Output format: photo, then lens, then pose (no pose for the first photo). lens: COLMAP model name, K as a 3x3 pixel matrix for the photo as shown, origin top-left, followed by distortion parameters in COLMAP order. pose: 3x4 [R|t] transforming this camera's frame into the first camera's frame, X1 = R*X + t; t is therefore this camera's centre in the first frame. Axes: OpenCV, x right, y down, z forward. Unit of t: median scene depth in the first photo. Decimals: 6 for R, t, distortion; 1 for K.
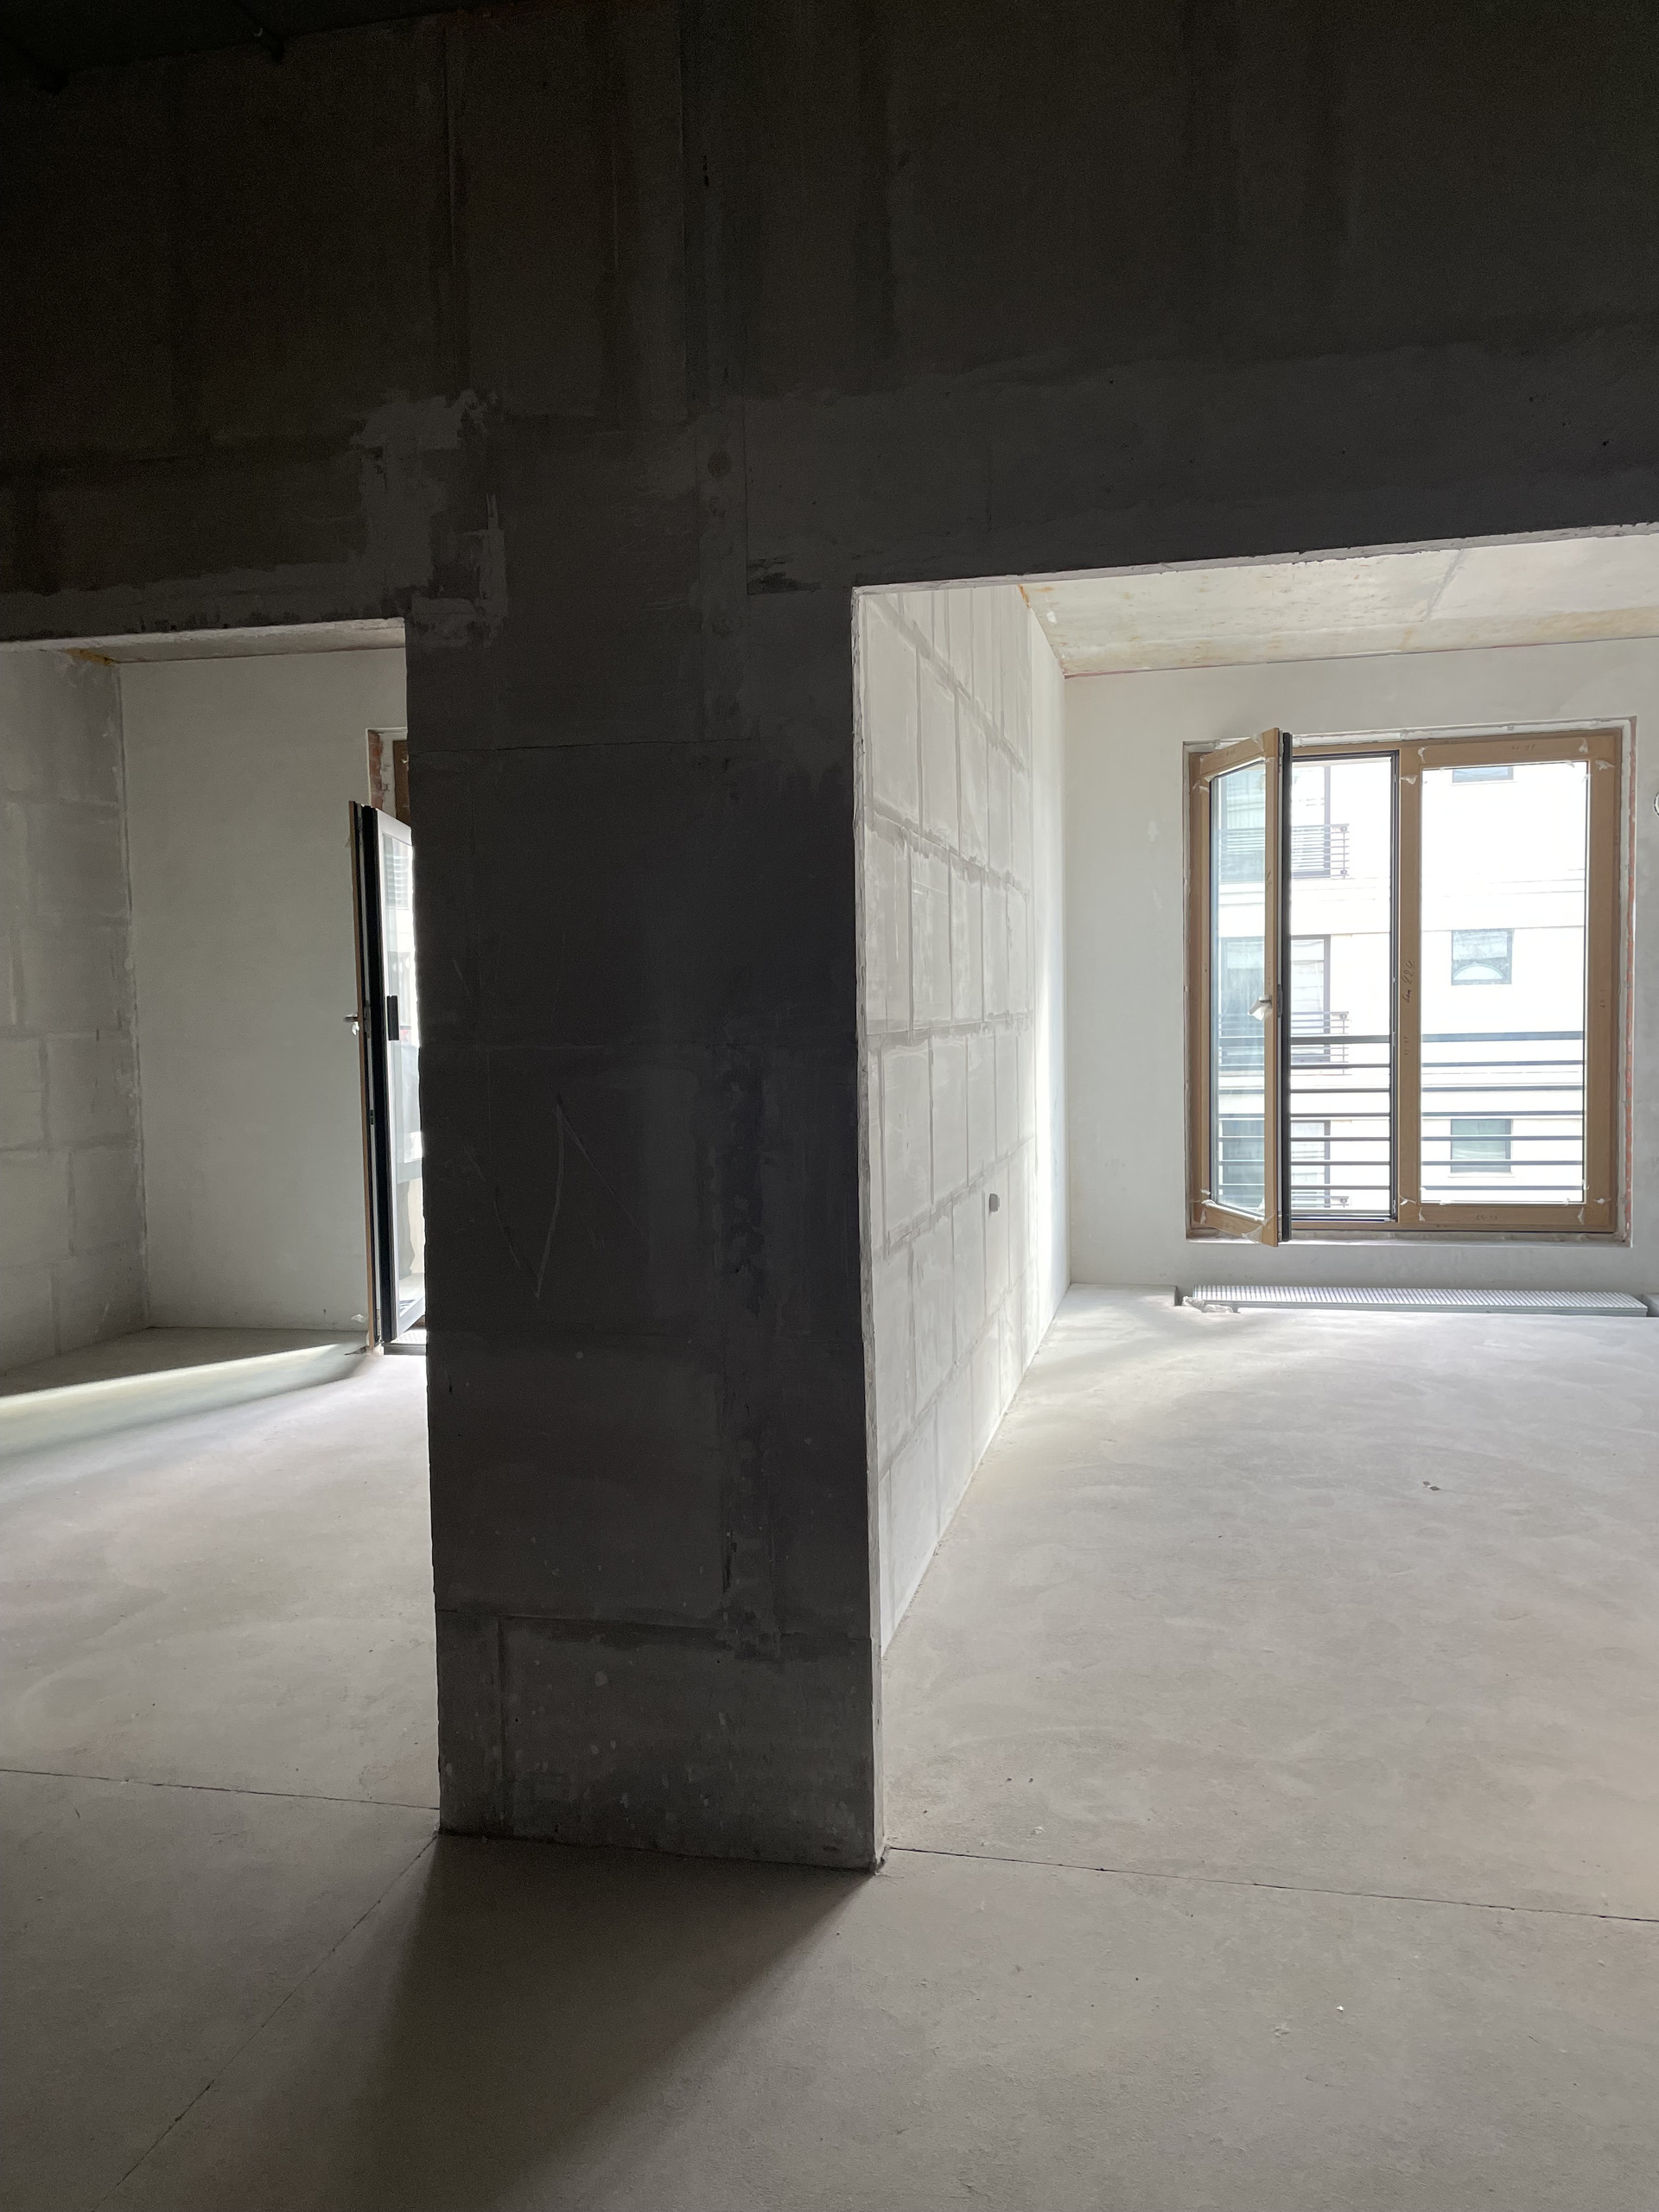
lens RADIAL K [[1663.2, 0, 840.9], [0, 1663.2, 1105.9], [0, 0, 1]] dist [0.044916, -0.052390]
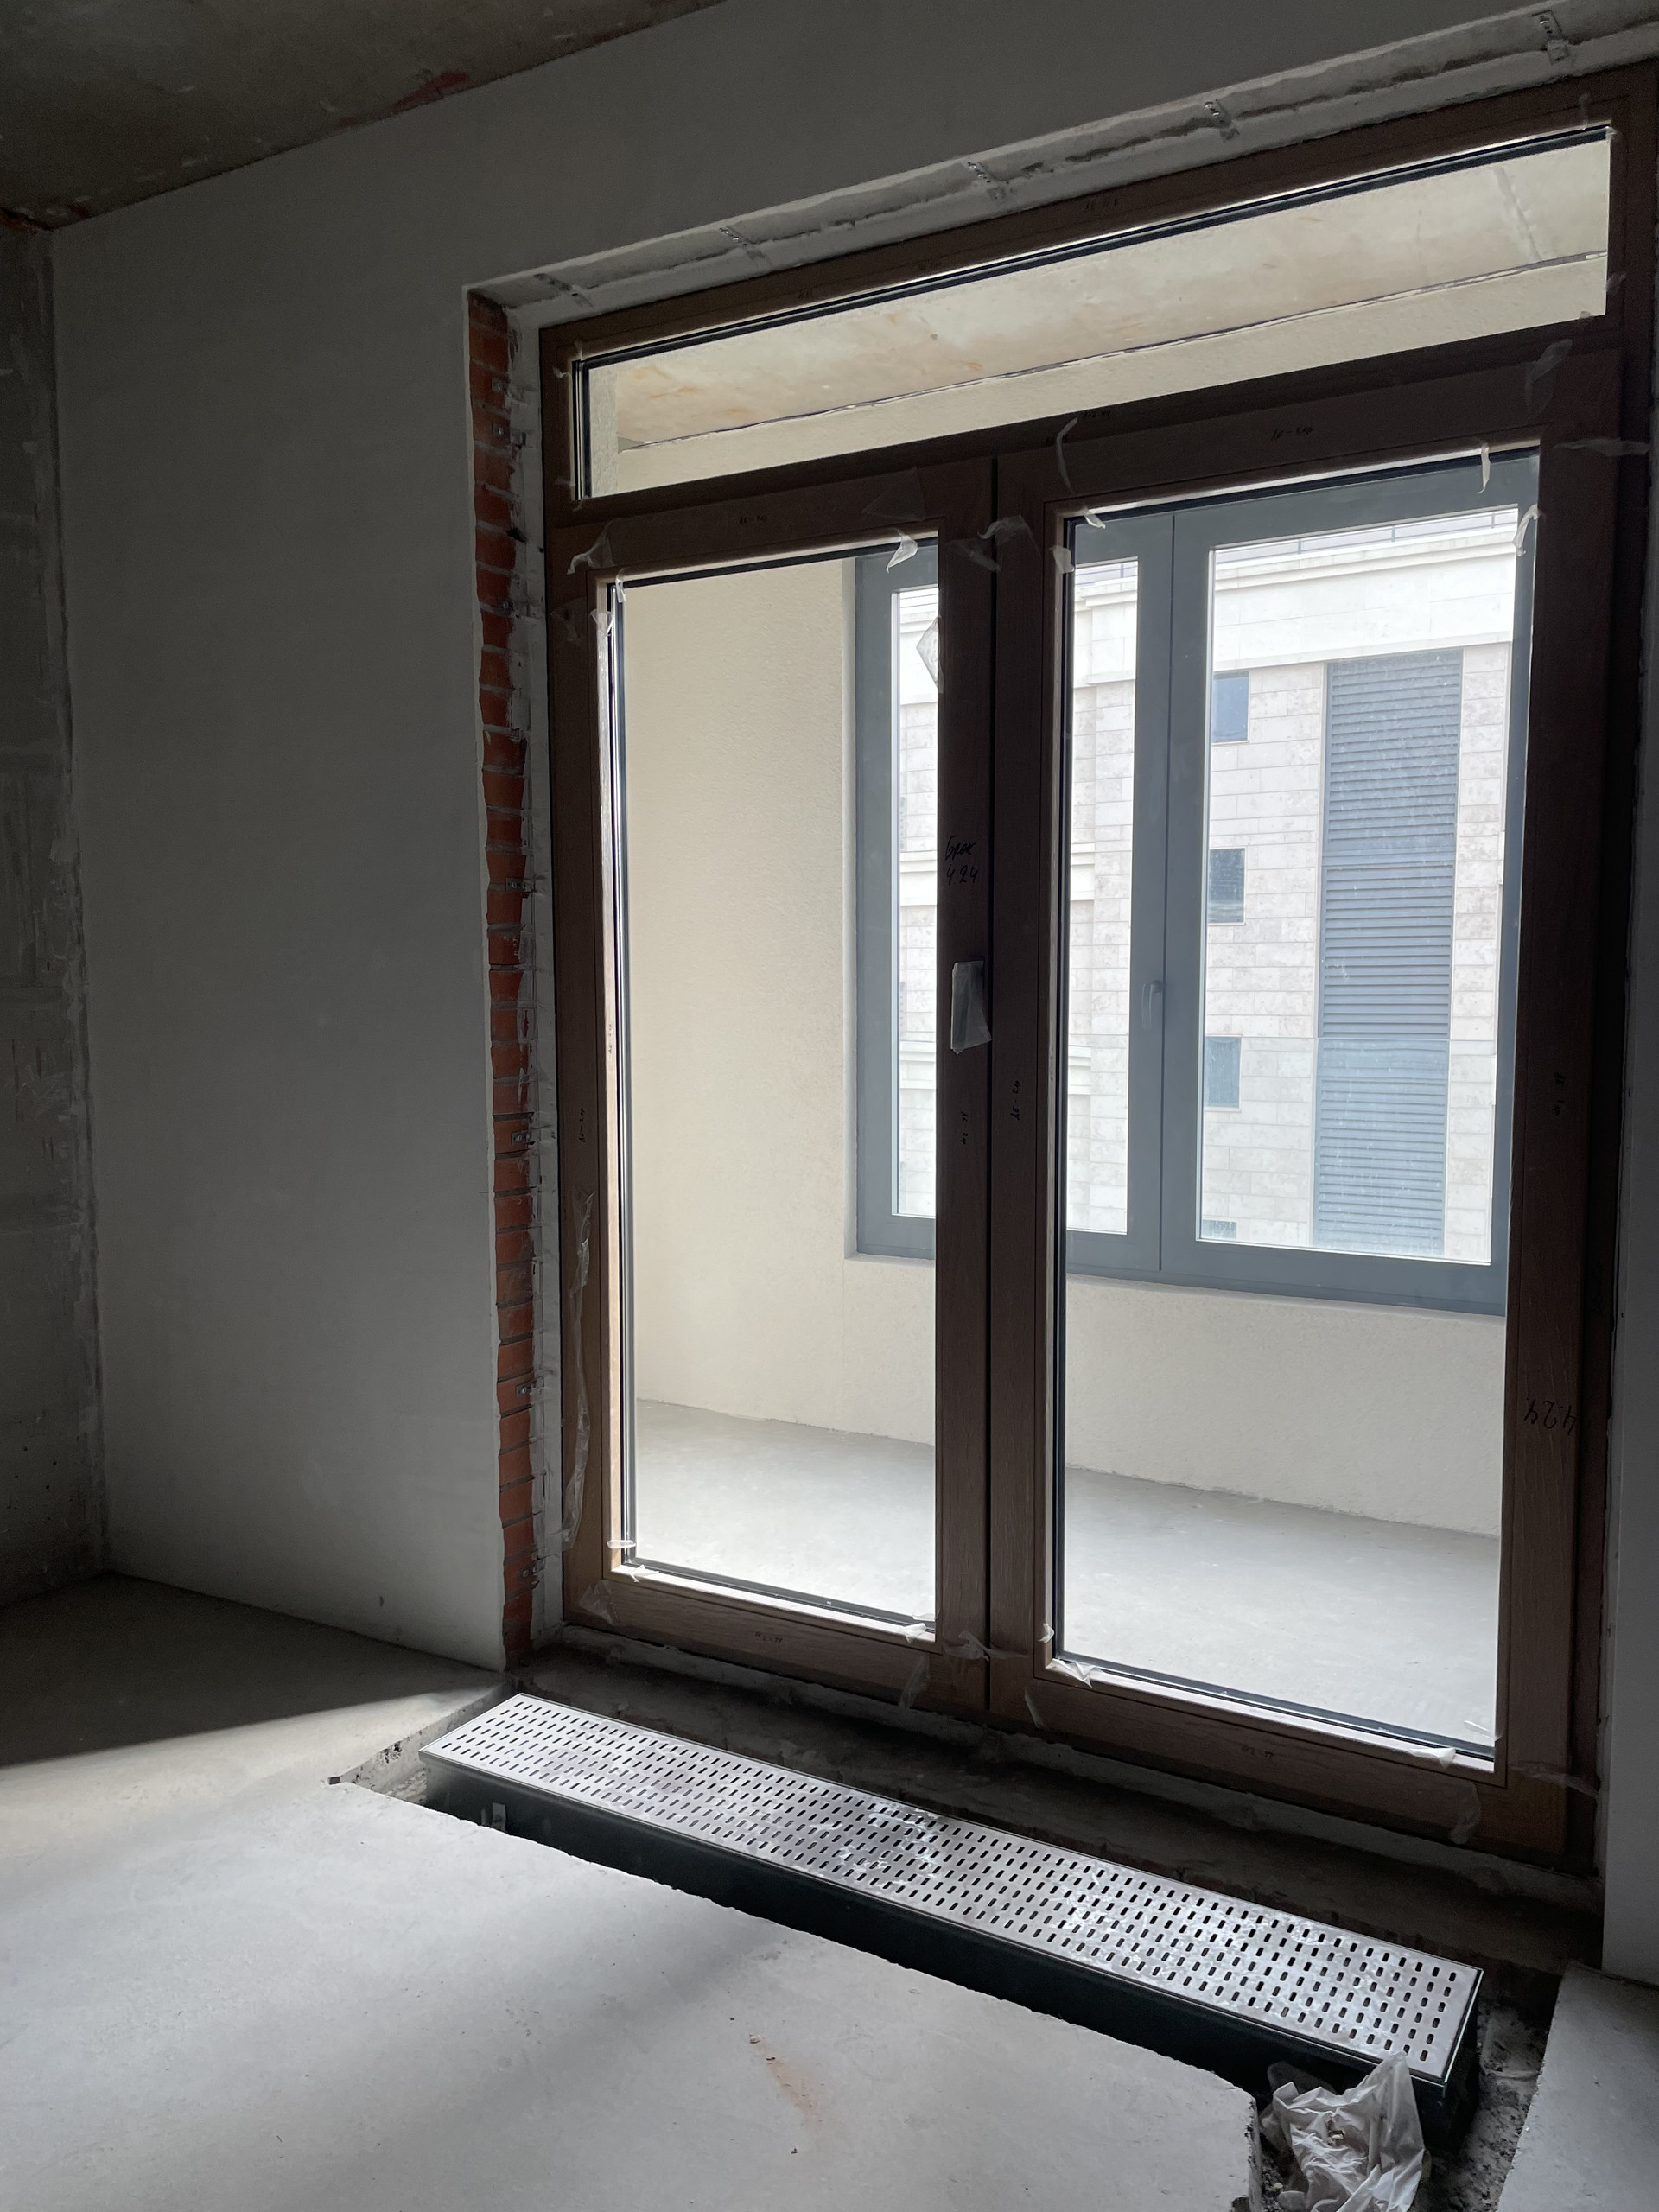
lens RADIAL K [[1663.2, 0, 837.1], [0, 1663.2, 1106.4], [0, 0, 1]] dist [0.044916, -0.052390]
pose [[0.948532, 0.045392, -0.313411, -0.049977], [-0.038666, 0.998870, 0.027645, -0.032305], [0.314311, -0.014103, 0.949215, 0.600606]]
